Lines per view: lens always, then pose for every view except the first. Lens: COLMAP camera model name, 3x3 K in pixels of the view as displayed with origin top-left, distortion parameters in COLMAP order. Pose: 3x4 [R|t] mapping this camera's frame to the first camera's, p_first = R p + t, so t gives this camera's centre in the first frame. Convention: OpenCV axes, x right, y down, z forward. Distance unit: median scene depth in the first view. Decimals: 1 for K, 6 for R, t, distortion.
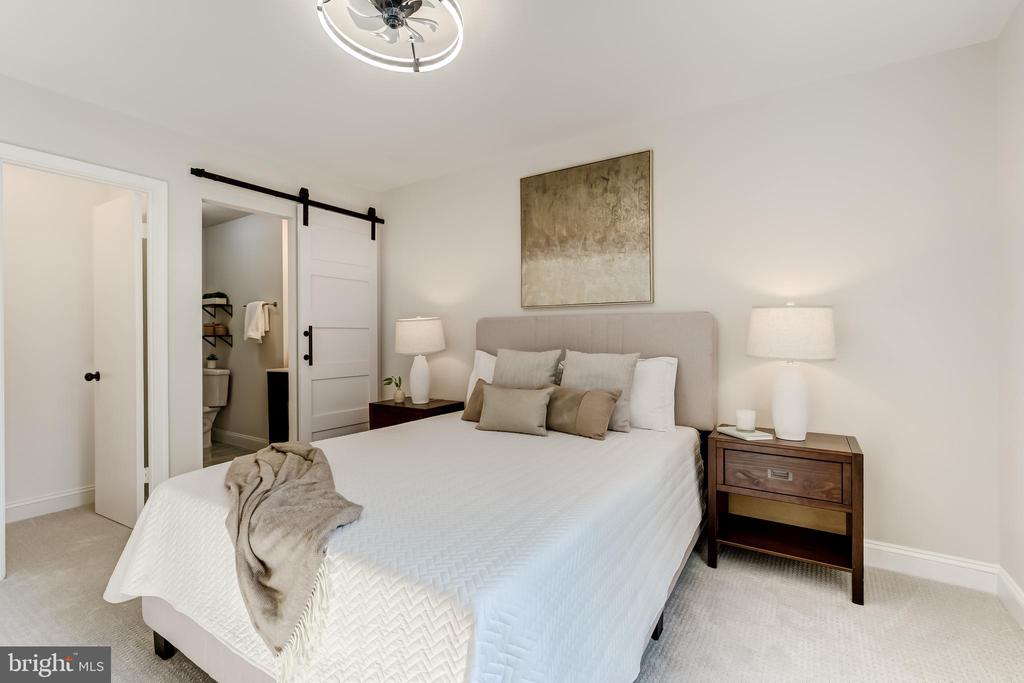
lens RADIAL K [[463.2, 0, 508.3], [0, 463.2, 347.7], [0, 0, 1]] dist [-0.001946, -0.000065]
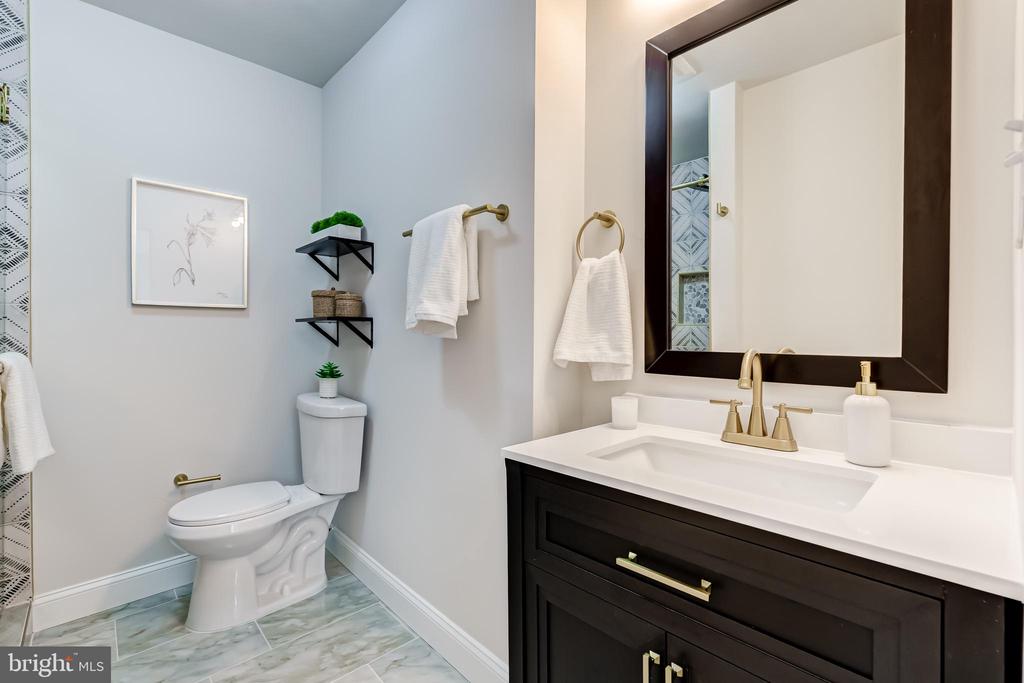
lens RADIAL K [[463.2, 0, 508.3], [0, 463.2, 347.7], [0, 0, 1]] dist [-0.001946, -0.000065]
pose [[0.969453, 0.016249, -0.244737, -0.386498], [-0.014104, 0.999845, 0.010515, -0.007025], [0.244870, -0.006742, 0.969532, 0.643024]]
